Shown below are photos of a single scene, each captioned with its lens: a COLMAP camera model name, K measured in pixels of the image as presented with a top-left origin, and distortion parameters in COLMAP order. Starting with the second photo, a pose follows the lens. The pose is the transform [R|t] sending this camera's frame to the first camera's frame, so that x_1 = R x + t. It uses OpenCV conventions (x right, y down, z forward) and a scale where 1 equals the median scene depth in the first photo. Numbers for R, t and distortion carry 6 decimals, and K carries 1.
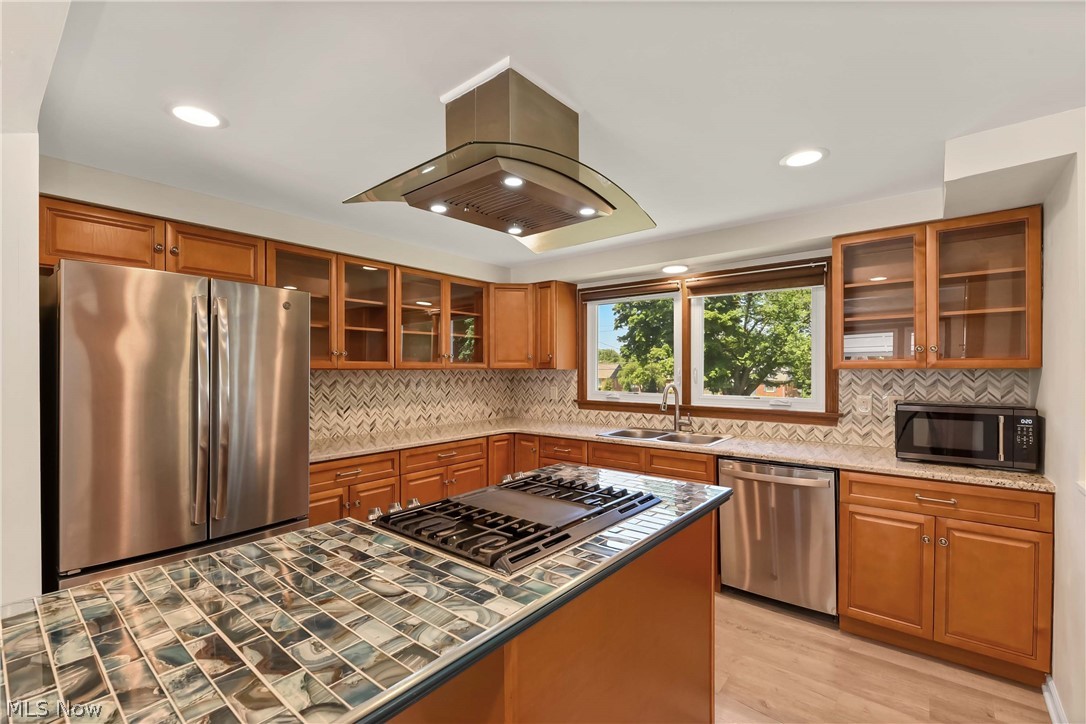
lens RADIAL K [[468.7, 0, 548.6], [0, 468.7, 371.2], [0, 0, 1]] dist [-0.003173, -0.000502]
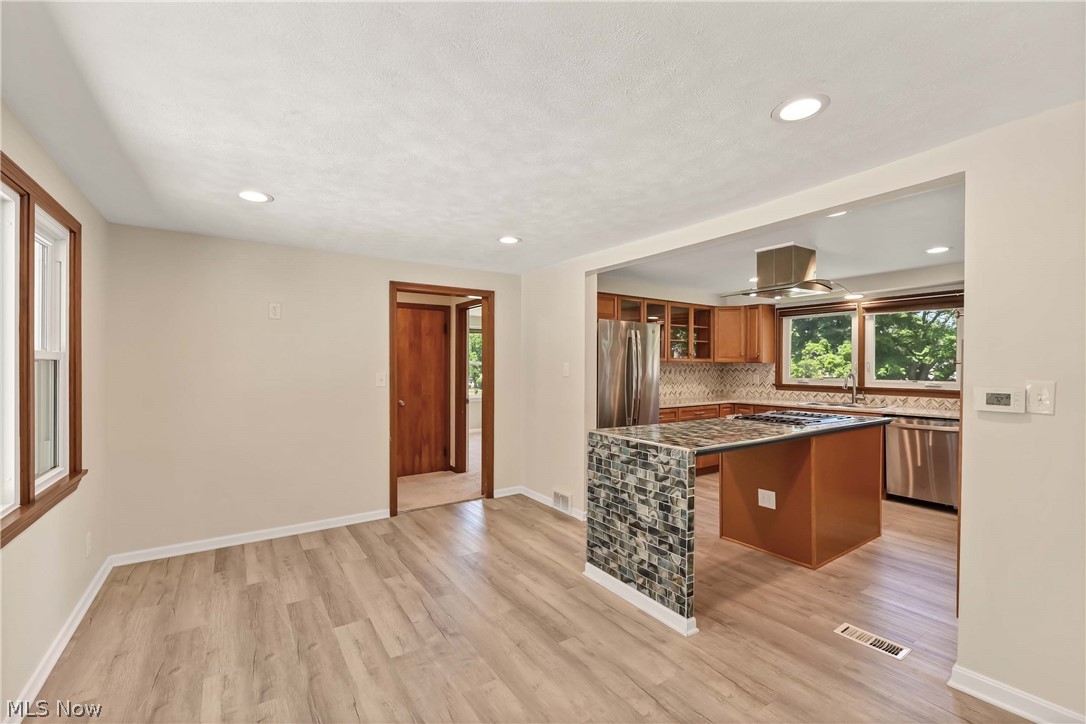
lens RADIAL K [[468.7, 0, 551.1], [0, 468.7, 368.9], [0, 0, 1]] dist [-0.003173, -0.000502]
pose [[0.961613, 0.005262, -0.274358, -0.238823], [-0.004409, 0.999983, 0.003726, 0.013700], [0.274373, -0.002373, 0.961621, -0.680956]]
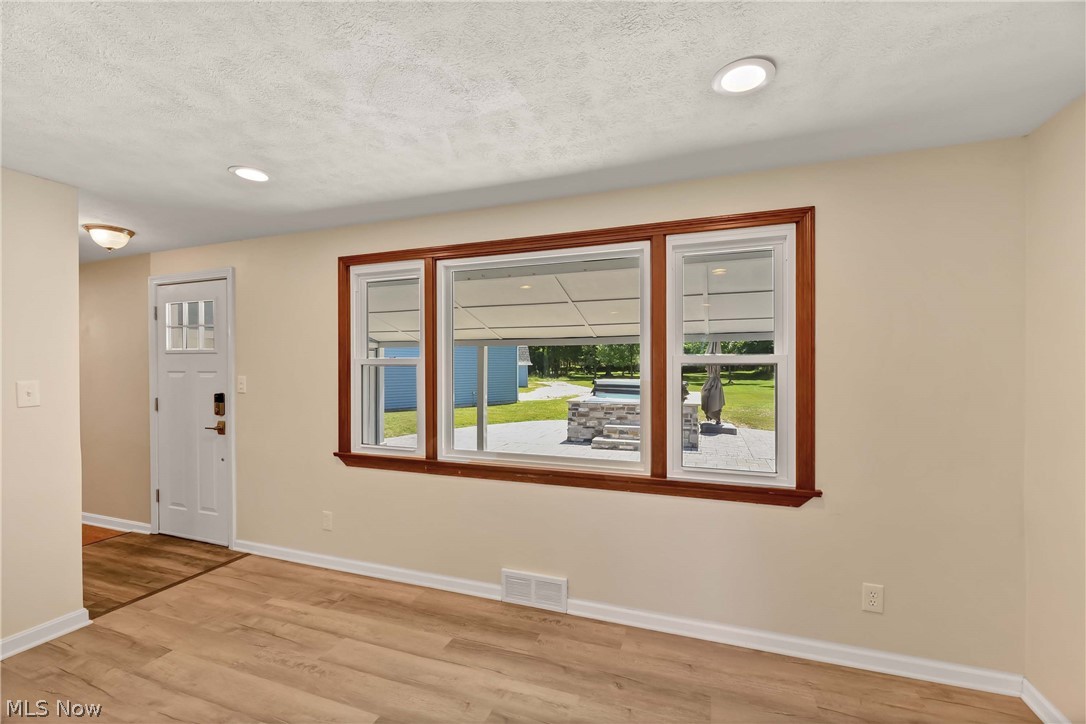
lens RADIAL K [[456.6, 0, 547.2], [0, 456.6, 362.5], [0, 0, 1]] dist [-0.006951, 0.000265]
pose [[-0.940797, 0.003326, -0.338955, -0.560915], [0.004151, 0.999990, -0.001708, 0.007923], [0.338946, -0.003014, -0.940801, 0.172524]]
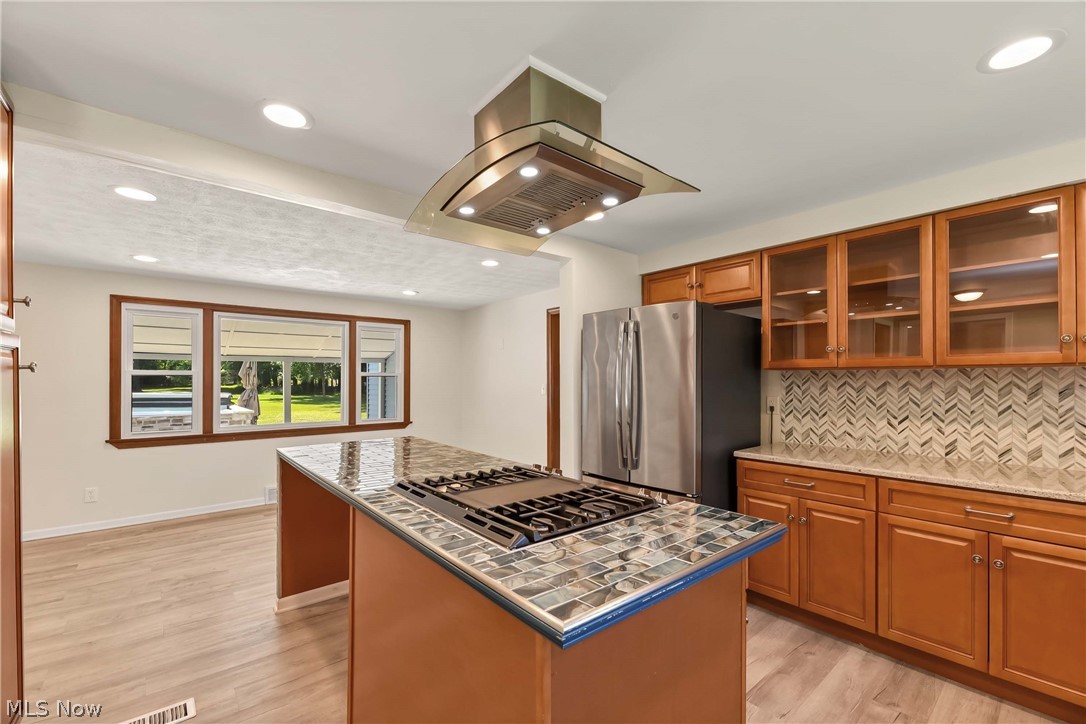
lens RADIAL K [[456.6, 0, 551.5], [0, 456.6, 378.1], [0, 0, 1]] dist [-0.006951, 0.000265]
pose [[-0.173623, 0.000473, -0.984812, 0.379905], [-0.003521, 0.999993, 0.001101, 0.012209], [0.984806, 0.003658, -0.173621, 0.503379]]
